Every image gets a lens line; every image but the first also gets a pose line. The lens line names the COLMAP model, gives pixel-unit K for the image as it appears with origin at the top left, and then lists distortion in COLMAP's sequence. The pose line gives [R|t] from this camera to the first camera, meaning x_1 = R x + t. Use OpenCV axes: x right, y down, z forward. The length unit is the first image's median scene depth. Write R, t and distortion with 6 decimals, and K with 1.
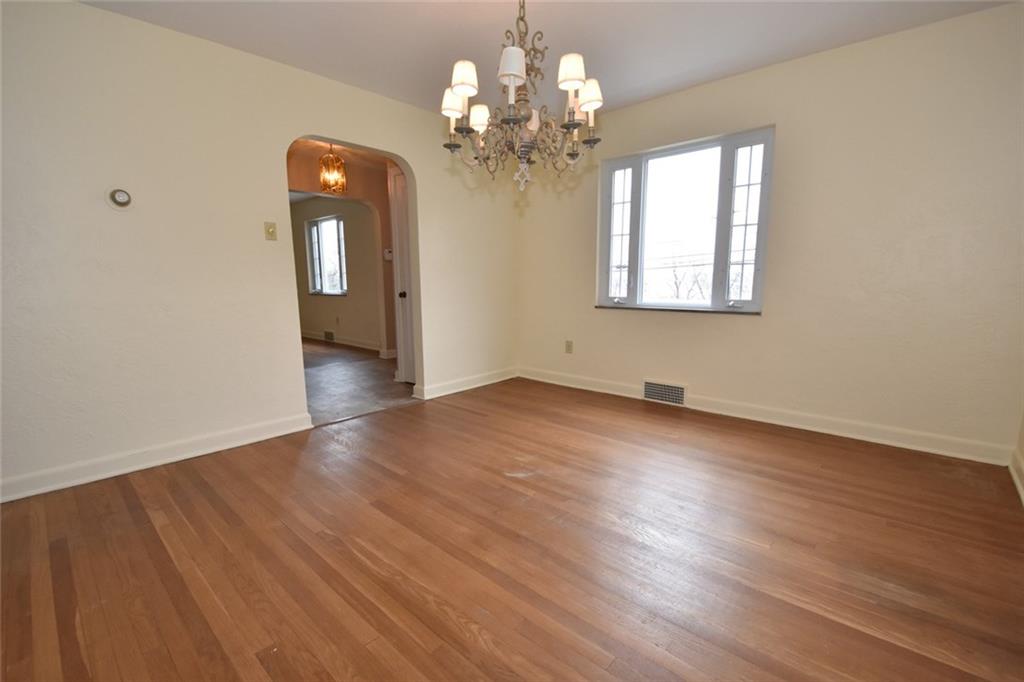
lens RADIAL K [[453.2, 0, 512.0], [0, 453.2, 341.0], [0, 0, 1]] dist [-0.000132, -0.000097]
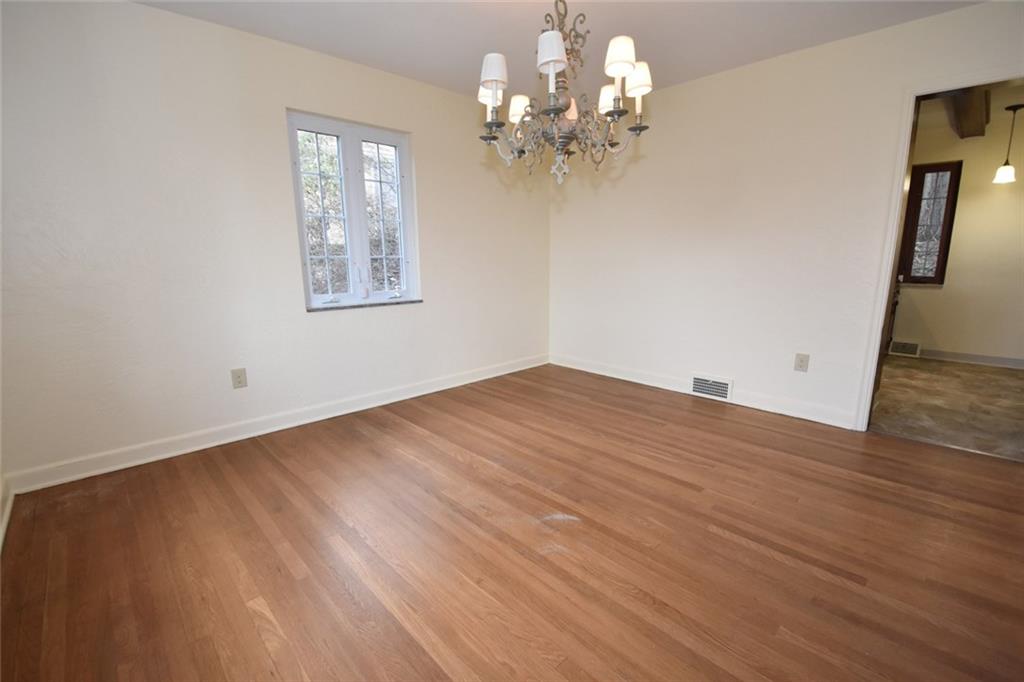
lens RADIAL K [[453.2, 0, 512.0], [0, 453.2, 341.0], [0, 0, 1]] dist [-0.000132, -0.000097]
pose [[-0.997872, 0.002496, 0.065158, 0.059091], [0.023127, 0.947849, 0.317879, -0.316703], [-0.060966, 0.318709, -0.945890, 1.960949]]
